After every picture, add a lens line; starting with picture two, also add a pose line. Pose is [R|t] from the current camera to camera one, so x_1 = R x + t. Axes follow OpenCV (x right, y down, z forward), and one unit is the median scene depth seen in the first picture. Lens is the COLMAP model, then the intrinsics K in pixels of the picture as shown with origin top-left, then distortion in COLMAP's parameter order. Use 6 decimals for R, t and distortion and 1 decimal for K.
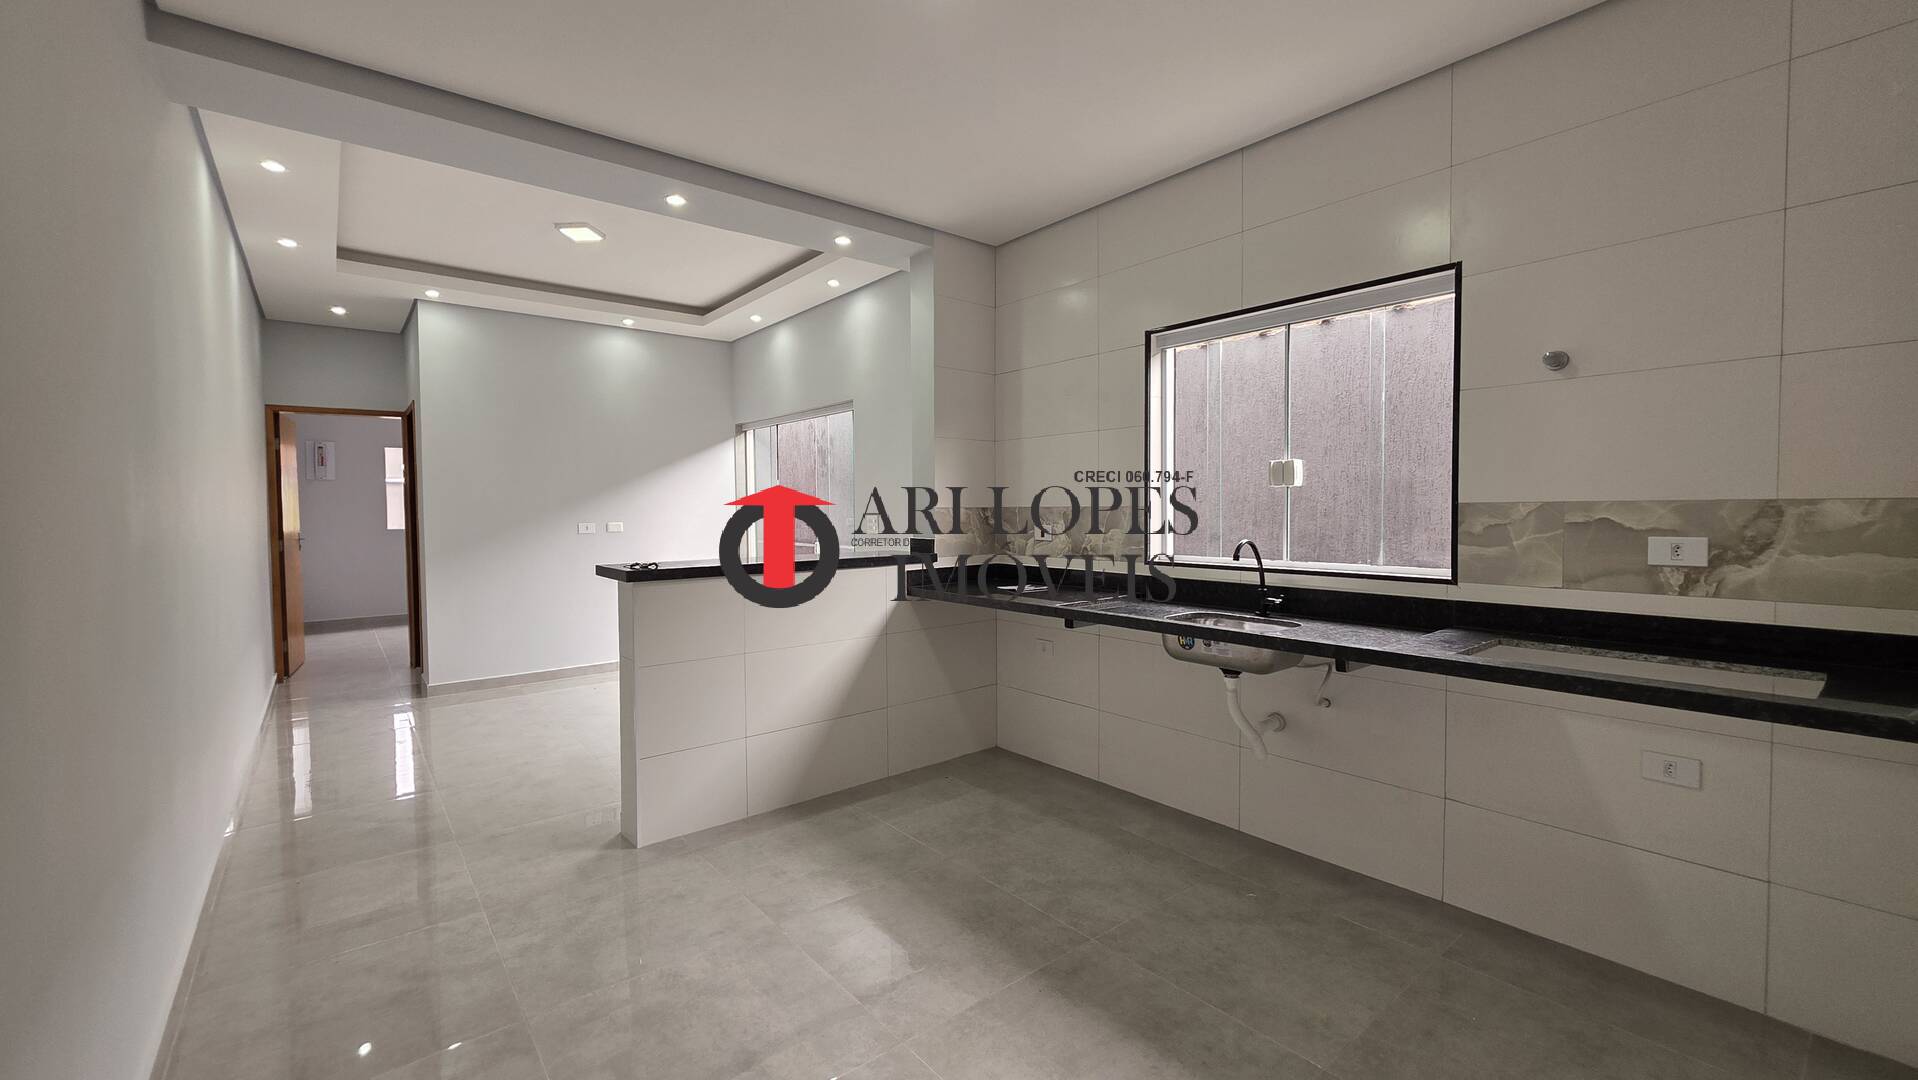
lens RADIAL K [[768.2, 0, 959.0], [0, 768.2, 540.0], [0, 0, 1]] dist [0.000377, -0.000111]
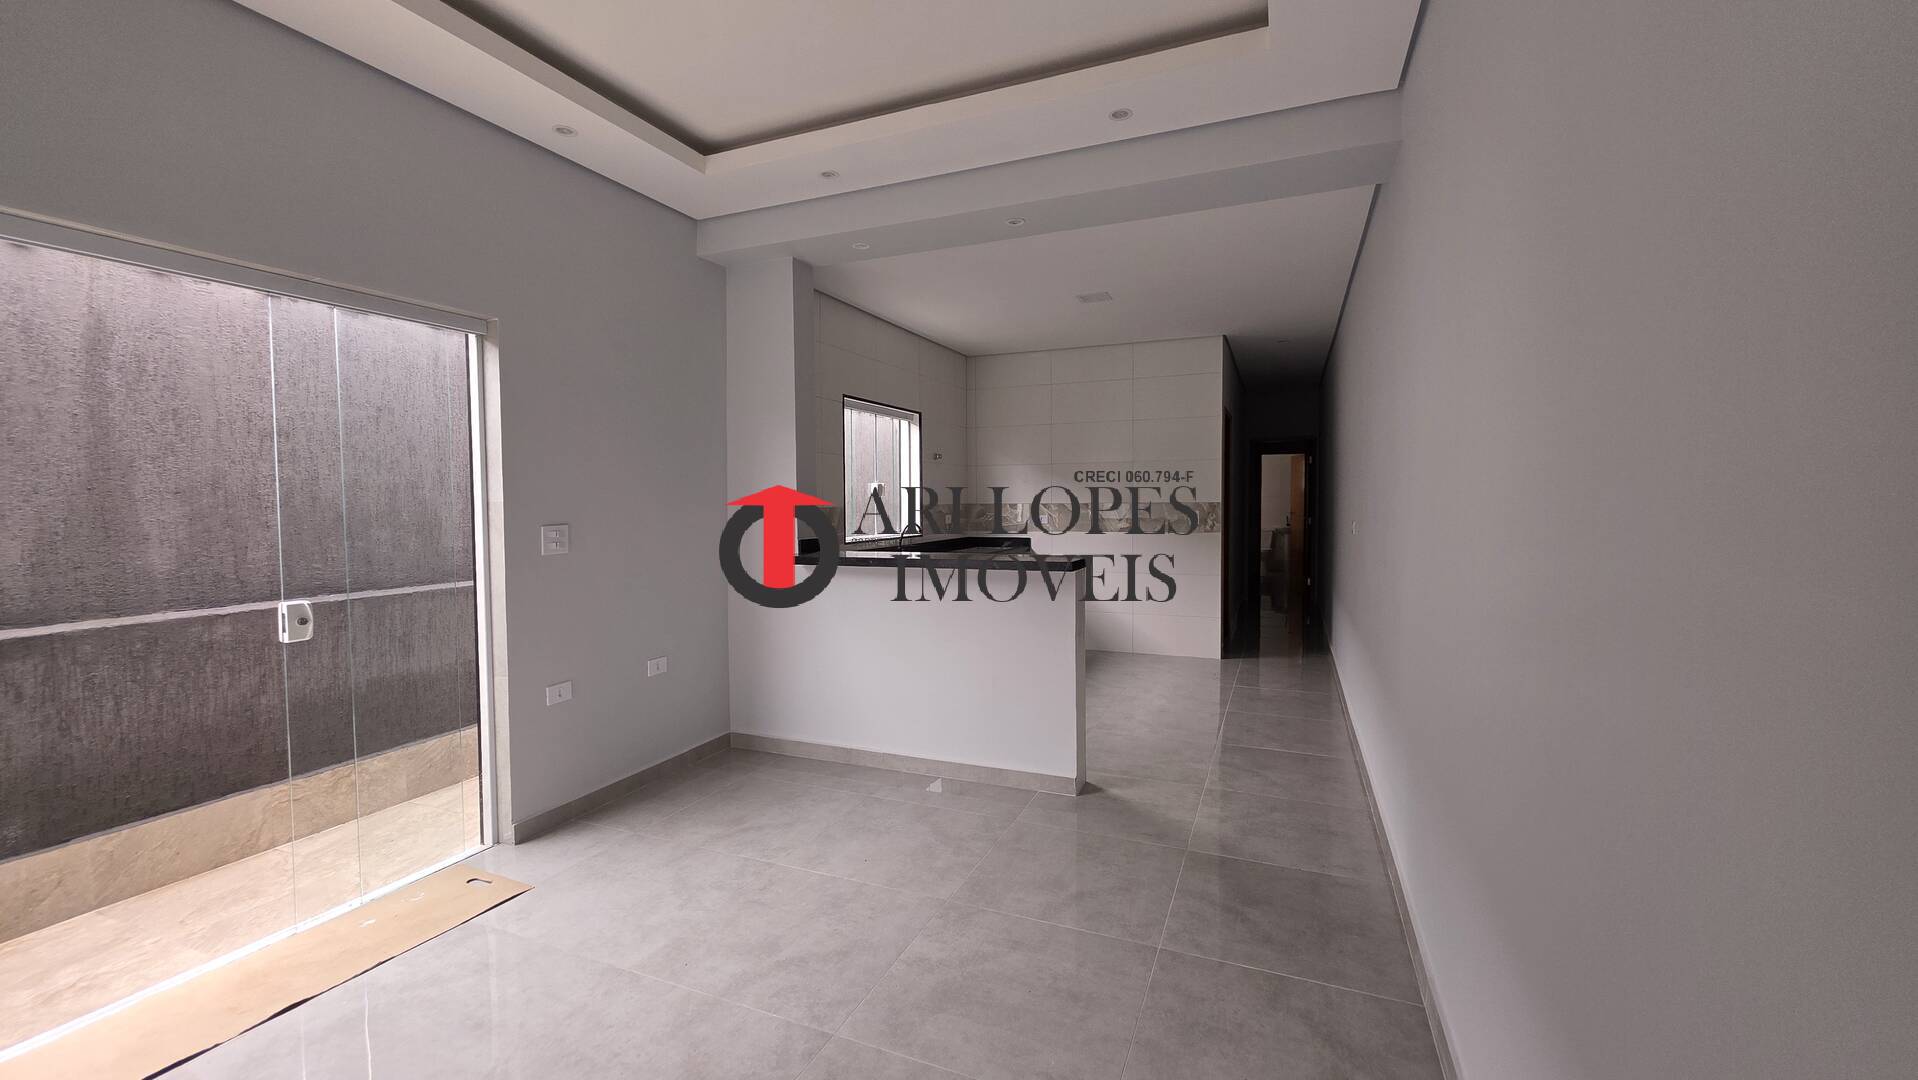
lens RADIAL K [[769.9, 0, 958.1], [0, 769.9, 530.4], [0, 0, 1]] dist [0.008246, 0.000030]
pose [[-0.460540, -0.030972, 0.887099, -1.407403], [0.043946, 0.997370, 0.057637, -0.081763], [-0.886551, 0.065529, -0.457967, 1.716640]]
